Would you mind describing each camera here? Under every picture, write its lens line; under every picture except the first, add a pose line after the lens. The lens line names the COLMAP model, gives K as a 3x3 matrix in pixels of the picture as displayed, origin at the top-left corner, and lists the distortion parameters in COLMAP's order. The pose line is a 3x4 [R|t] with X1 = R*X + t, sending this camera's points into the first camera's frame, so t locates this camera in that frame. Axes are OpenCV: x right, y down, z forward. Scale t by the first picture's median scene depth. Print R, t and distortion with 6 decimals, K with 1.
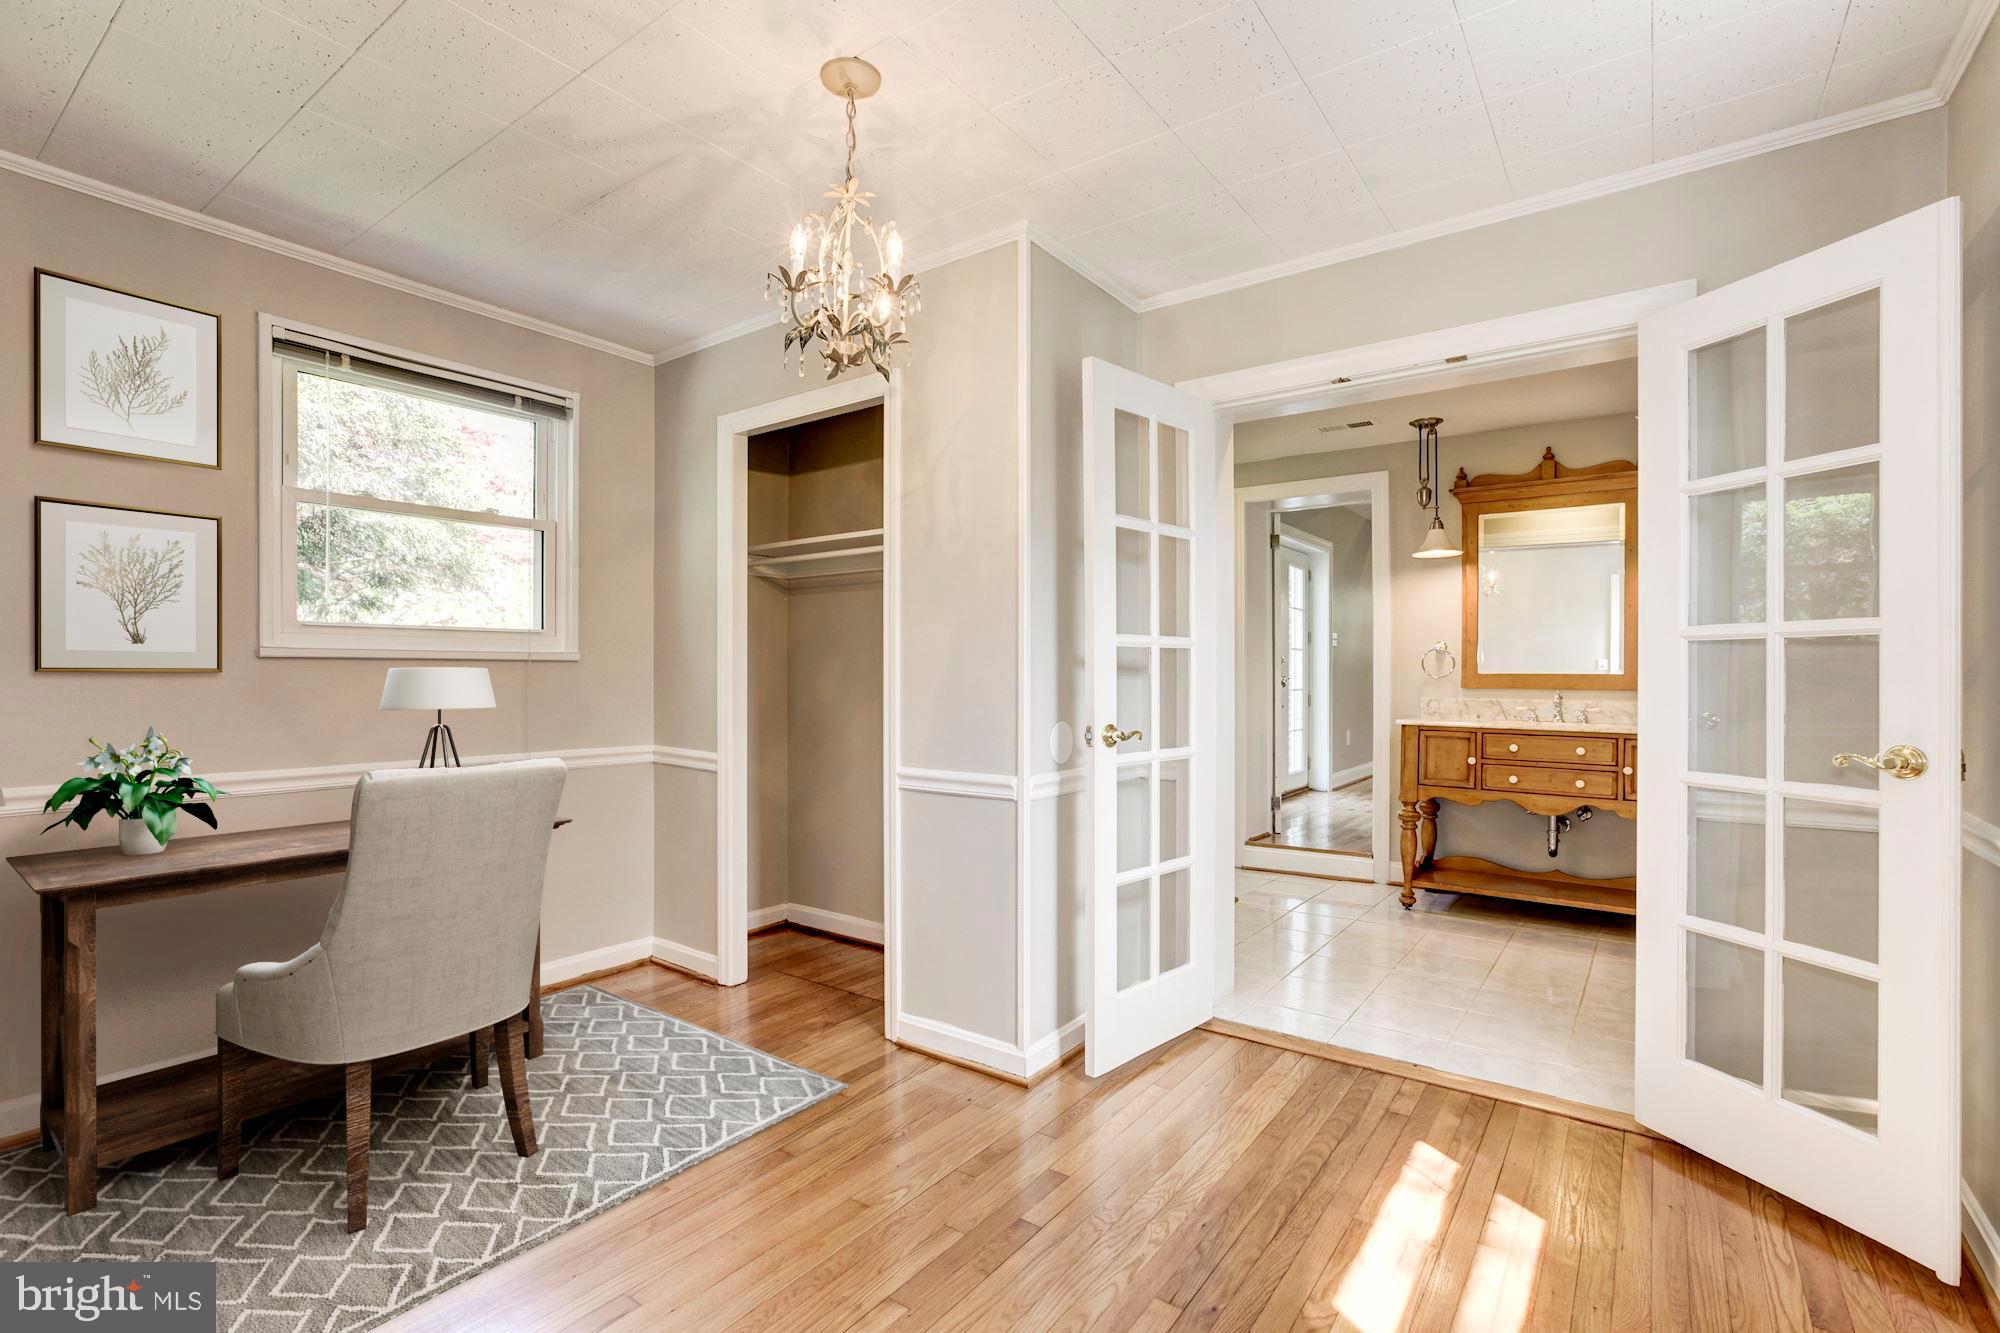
lens RADIAL K [[916.6, 0, 1057.7], [0, 916.6, 673.1], [0, 0, 1]] dist [-0.030906, 0.016920]
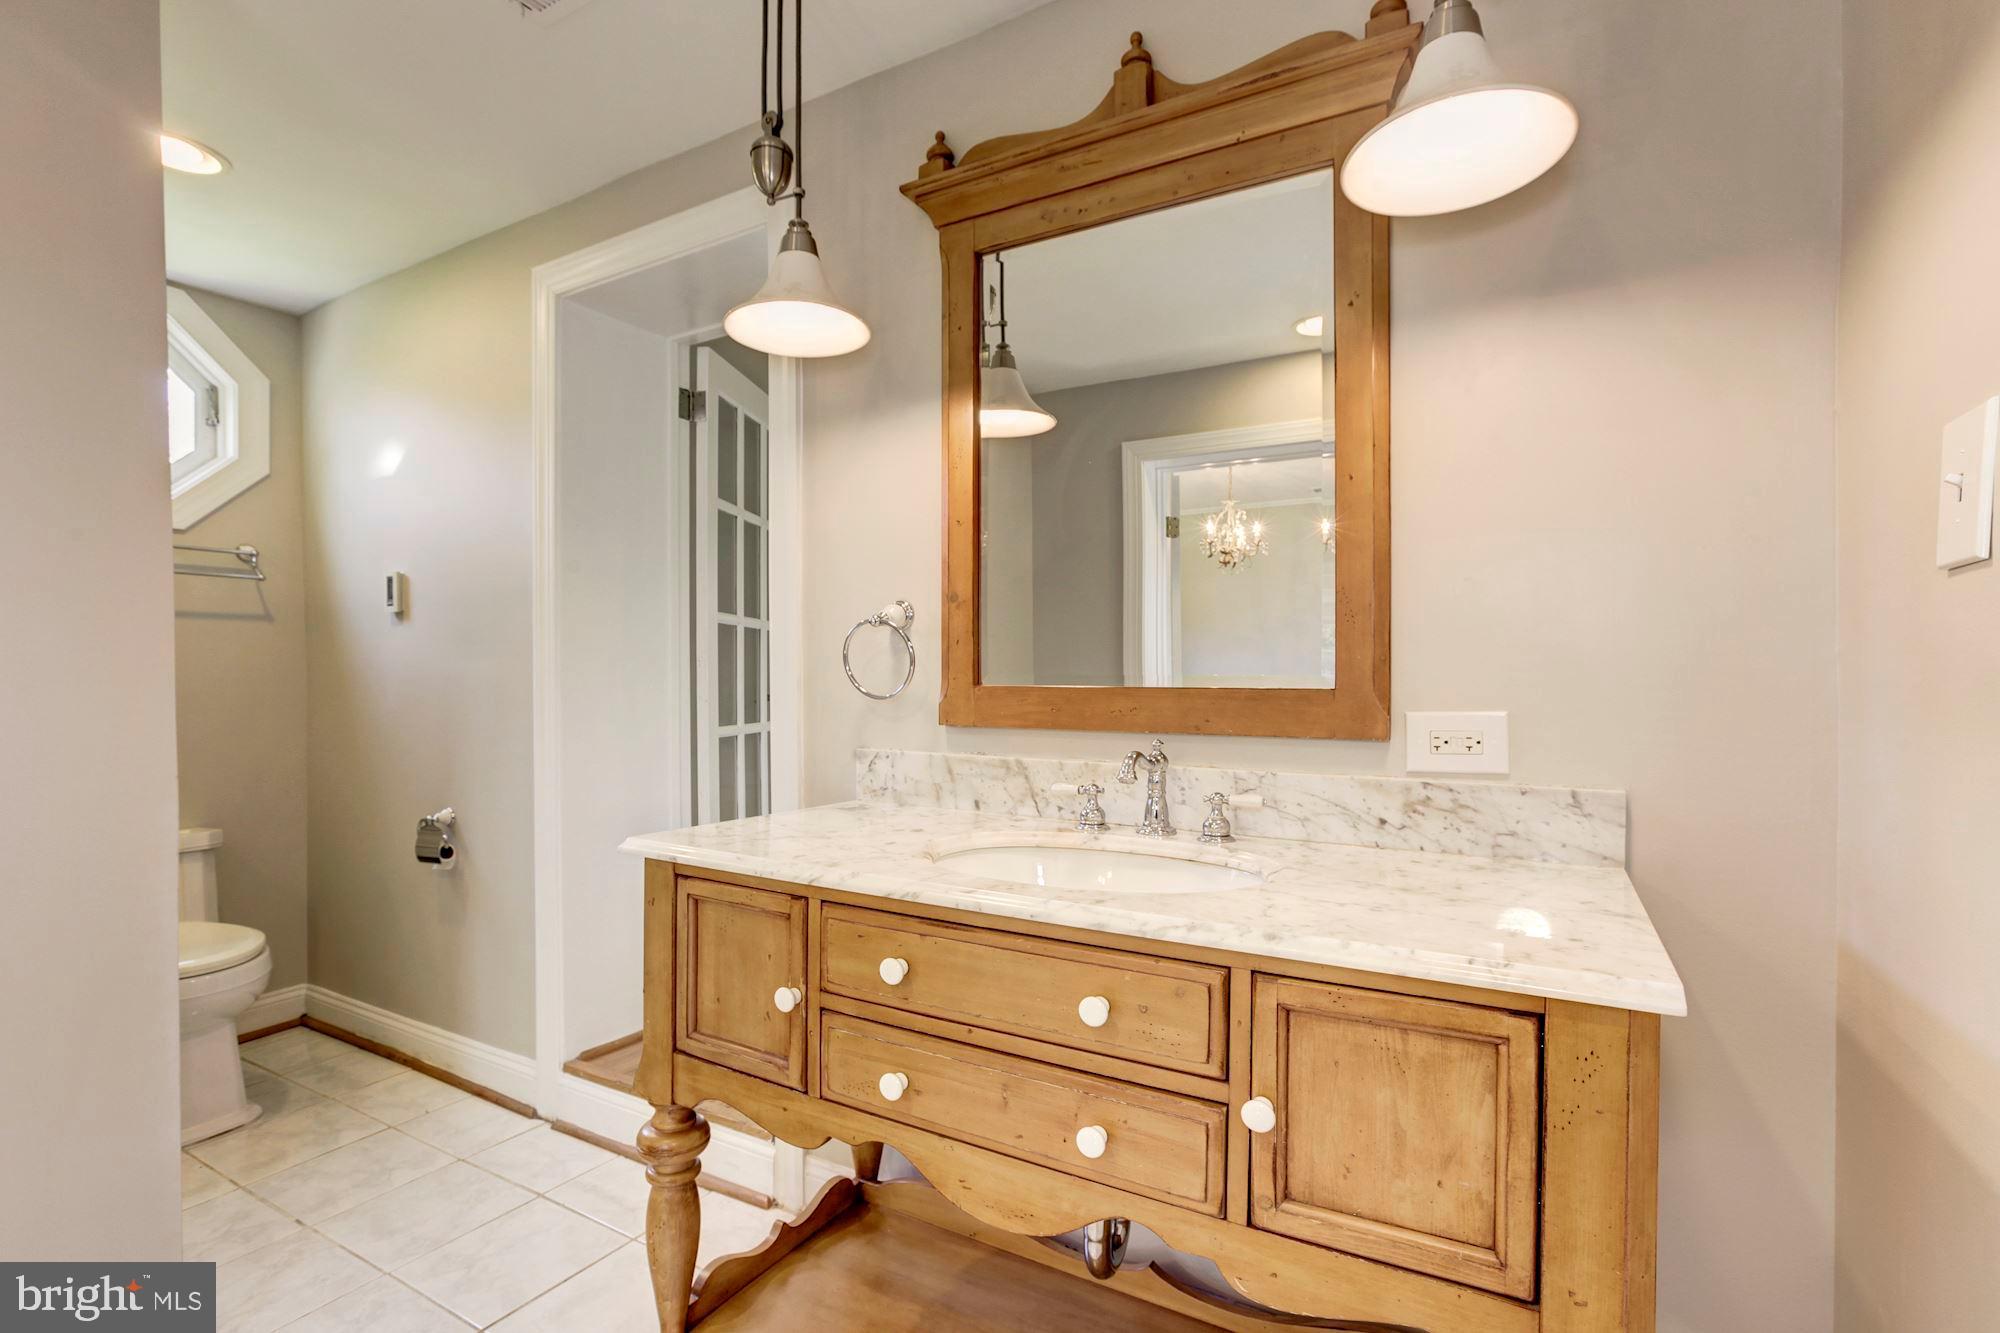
lens RADIAL K [[916.6, 0, 1015.0], [0, 916.6, 680.6], [0, 0, 1]] dist [-0.030906, 0.016920]
pose [[0.996587, -0.005101, 0.082391, 0.463609], [0.004527, 0.999964, 0.007154, -0.004367], [-0.082424, -0.006756, 0.996574, 0.656042]]
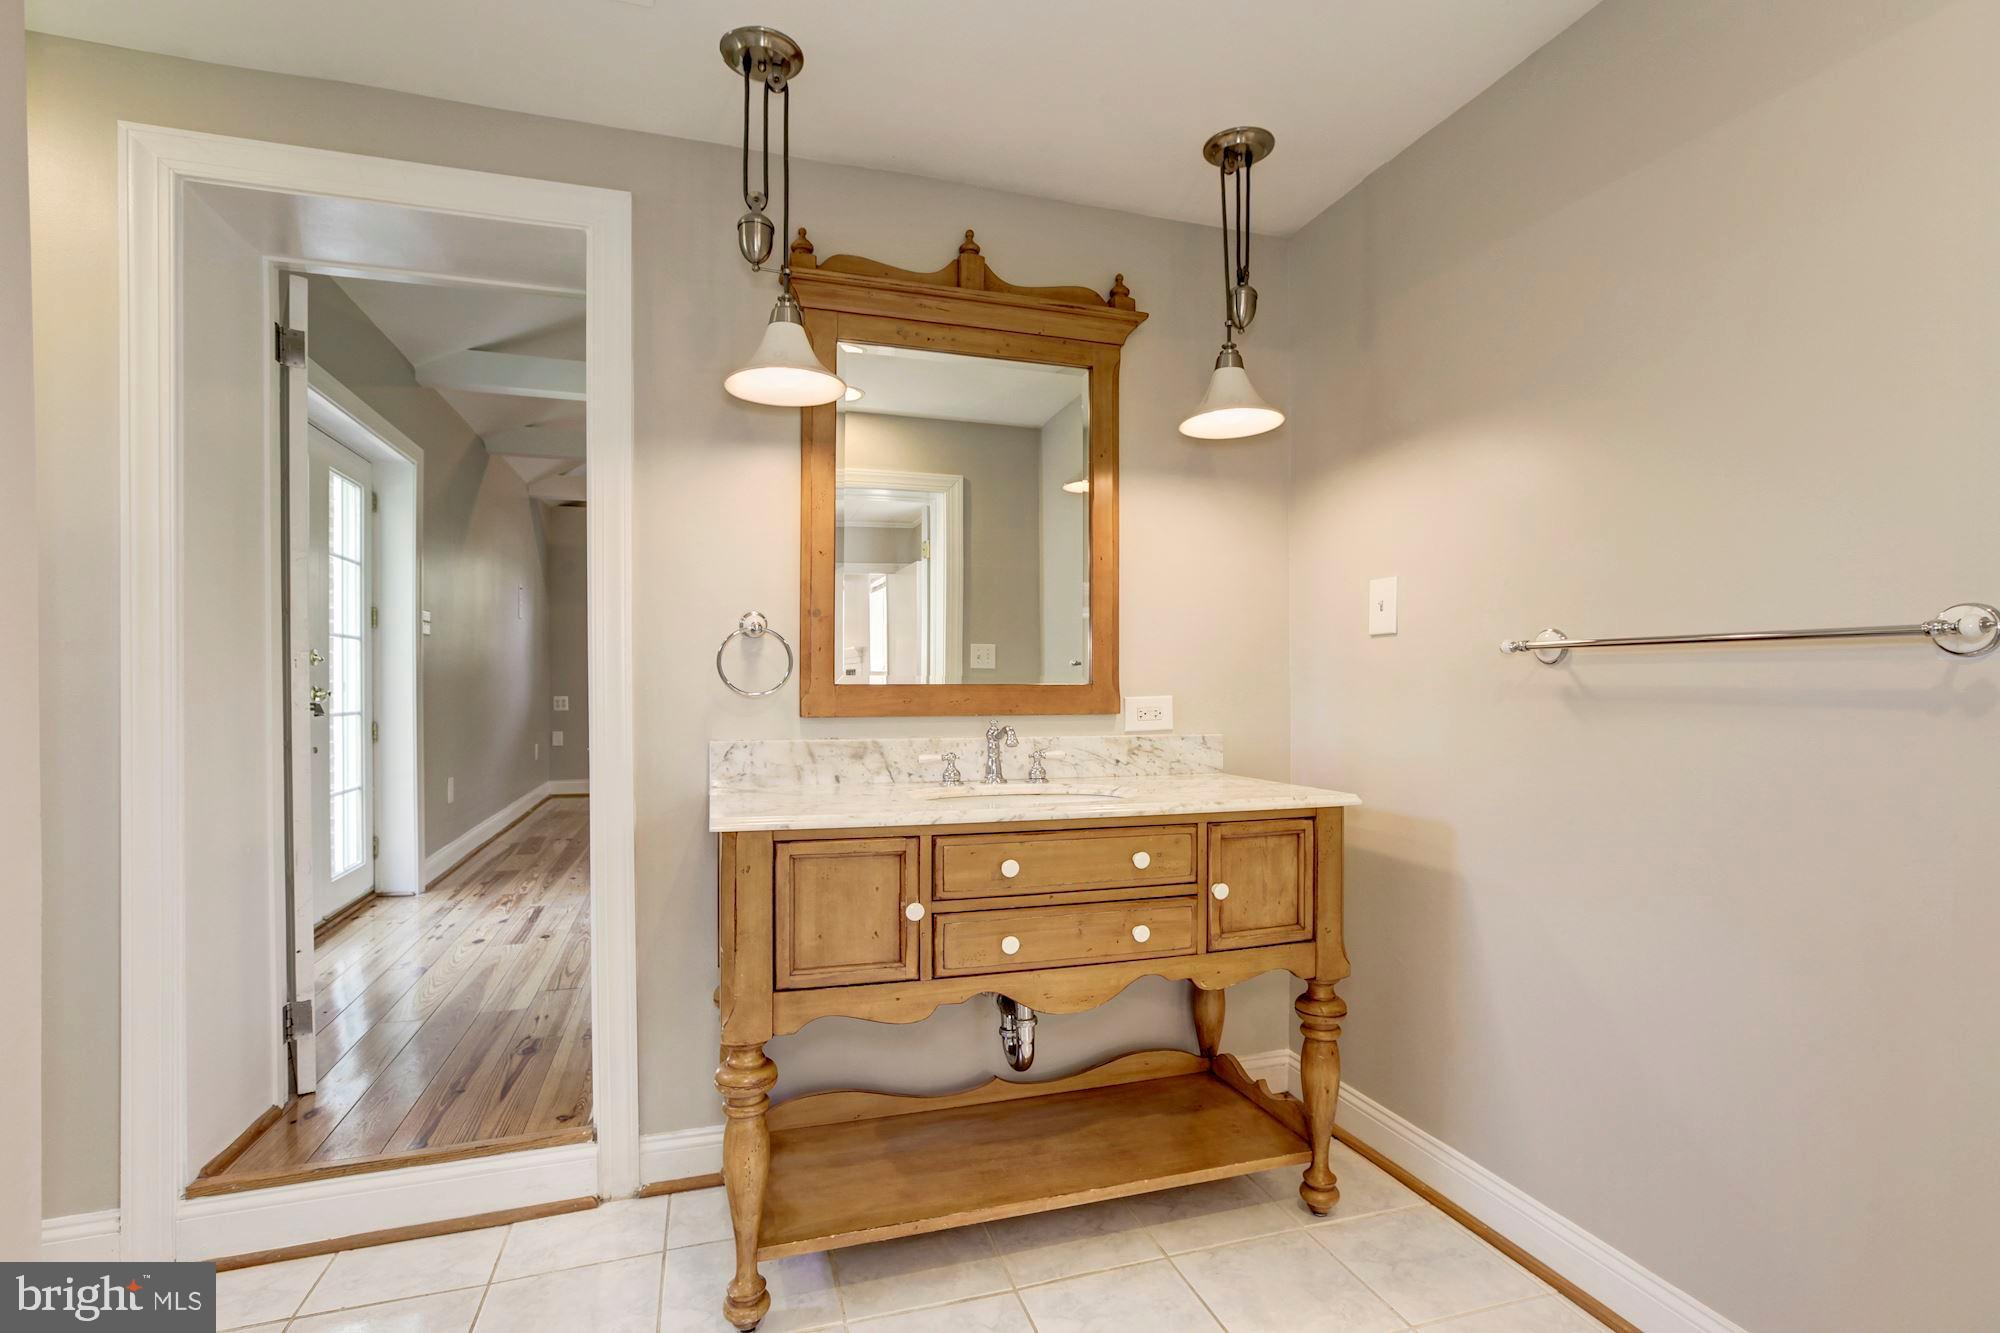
lens RADIAL K [[916.6, 0, 1014.6], [0, 916.6, 677.1], [0, 0, 1]] dist [-0.030906, 0.016920]
pose [[0.621448, -0.001545, 0.783454, 0.162886], [0.002715, 0.999996, -0.000182, -0.002937], [-0.783450, 0.002240, 0.621450, 0.668430]]
